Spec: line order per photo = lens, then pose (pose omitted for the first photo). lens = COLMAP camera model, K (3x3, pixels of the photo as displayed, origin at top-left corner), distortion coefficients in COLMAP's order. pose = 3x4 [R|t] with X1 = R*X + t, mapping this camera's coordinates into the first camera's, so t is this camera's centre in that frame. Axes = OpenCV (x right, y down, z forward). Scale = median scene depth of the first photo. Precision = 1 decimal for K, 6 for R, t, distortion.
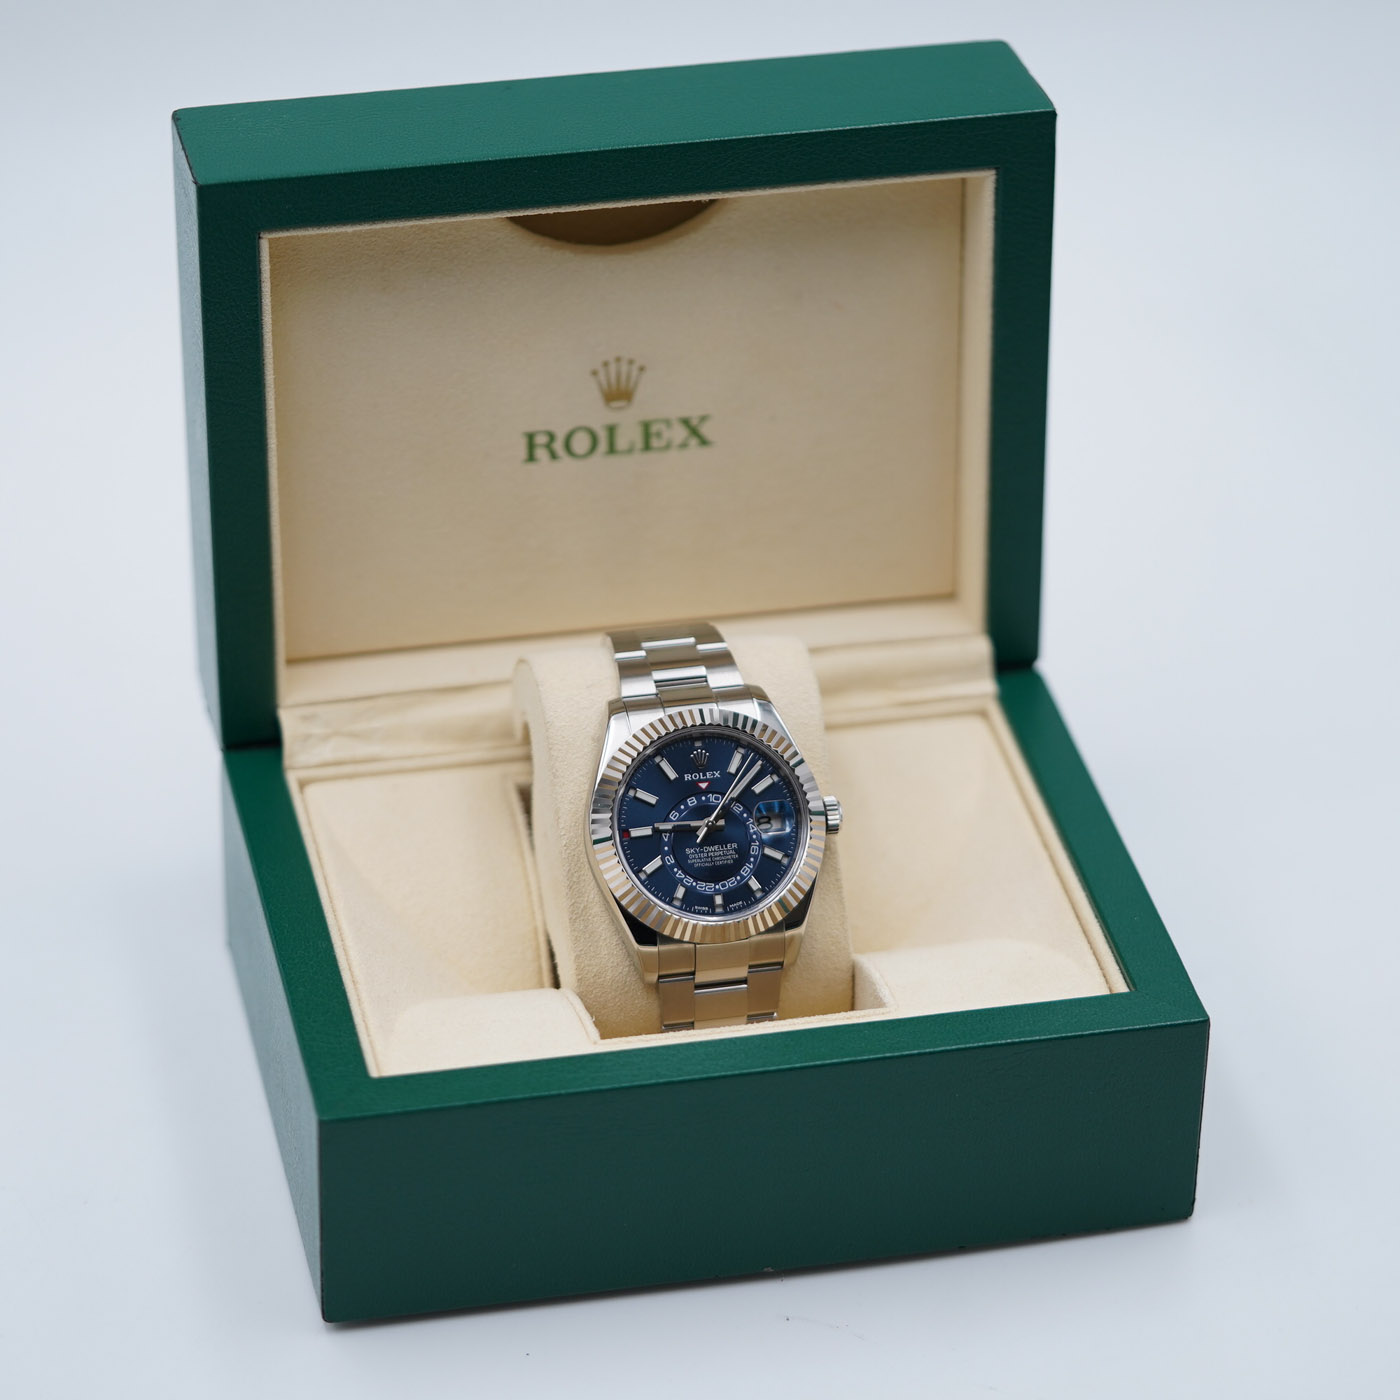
lens RADIAL K [[7087.3, 0, 700.0], [0, 7087.3, 700.0], [0, 0, 1]] dist [0.124674, 1.617727]
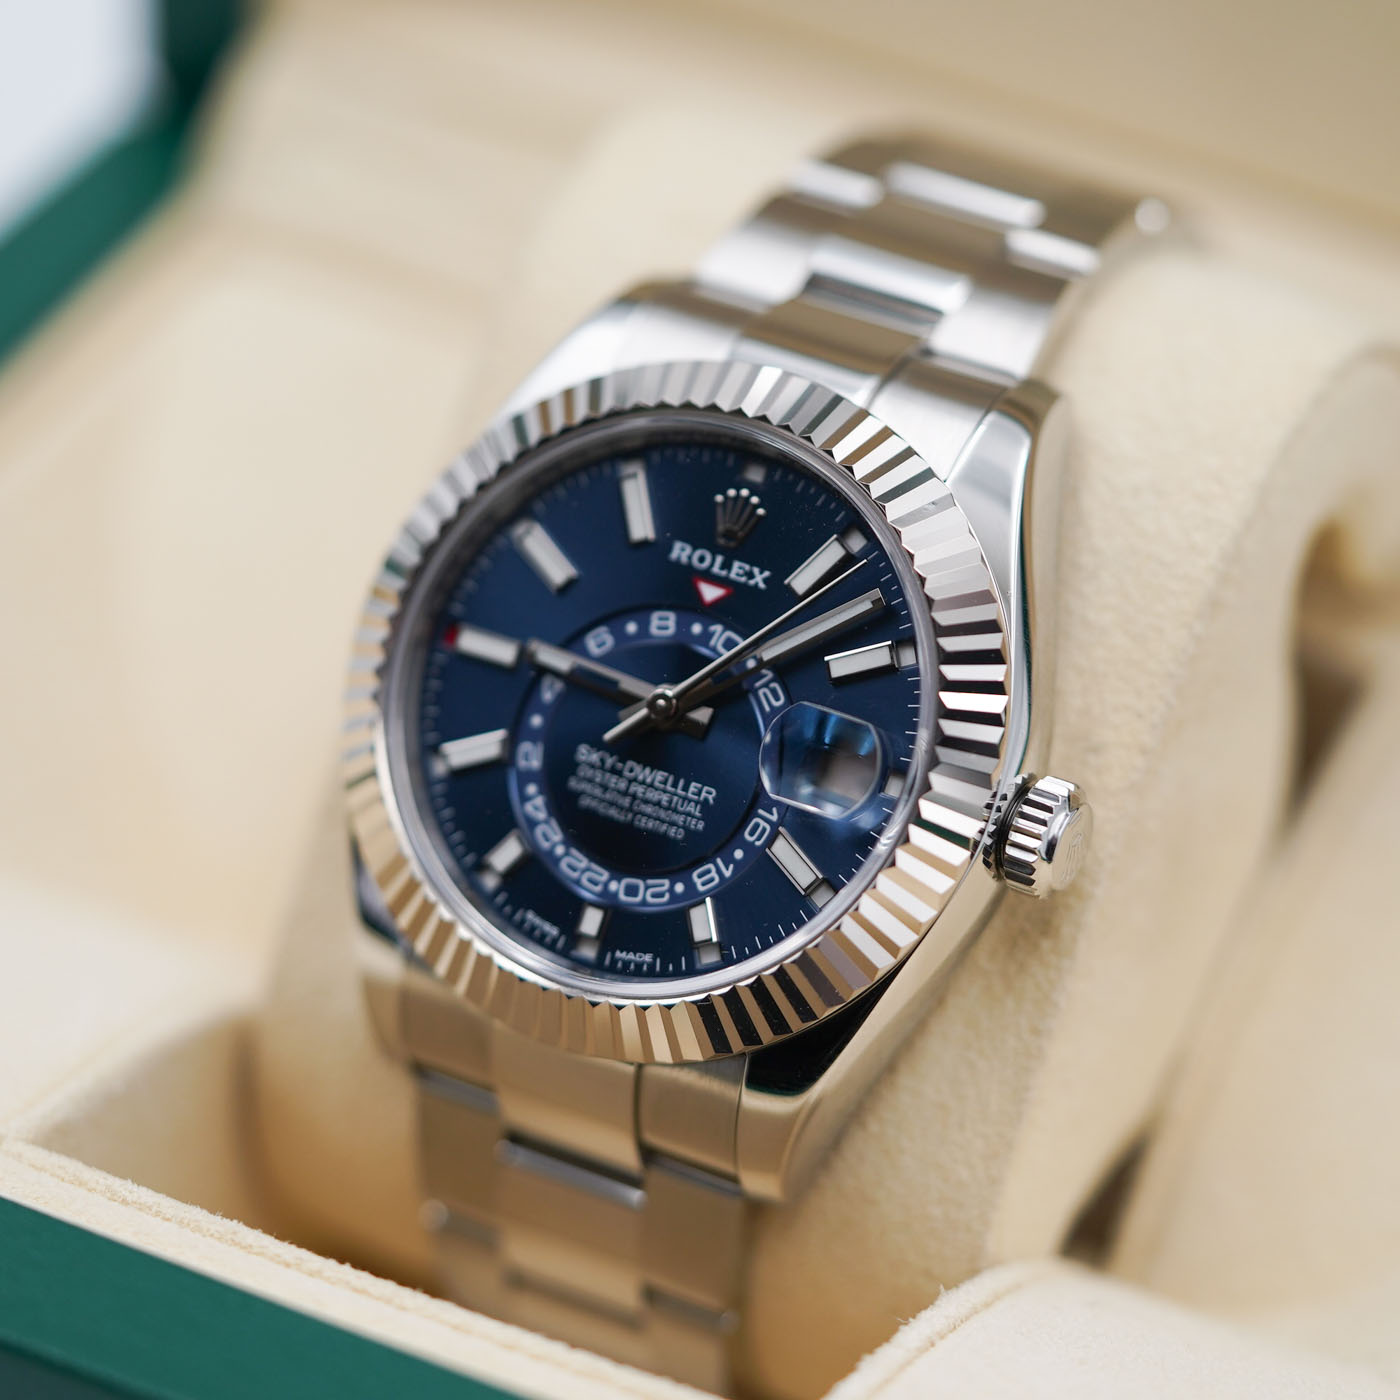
lens RADIAL K [[7087.3, 0, 700.0], [0, 7087.3, 700.0], [0, 0, 1]] dist [0.124674, 1.617727]
pose [[0.765475, 0.382205, -0.517655, 0.174397], [-0.359003, 0.921307, 0.149367, -0.032858], [0.534008, 0.071503, 0.842451, 0.719832]]
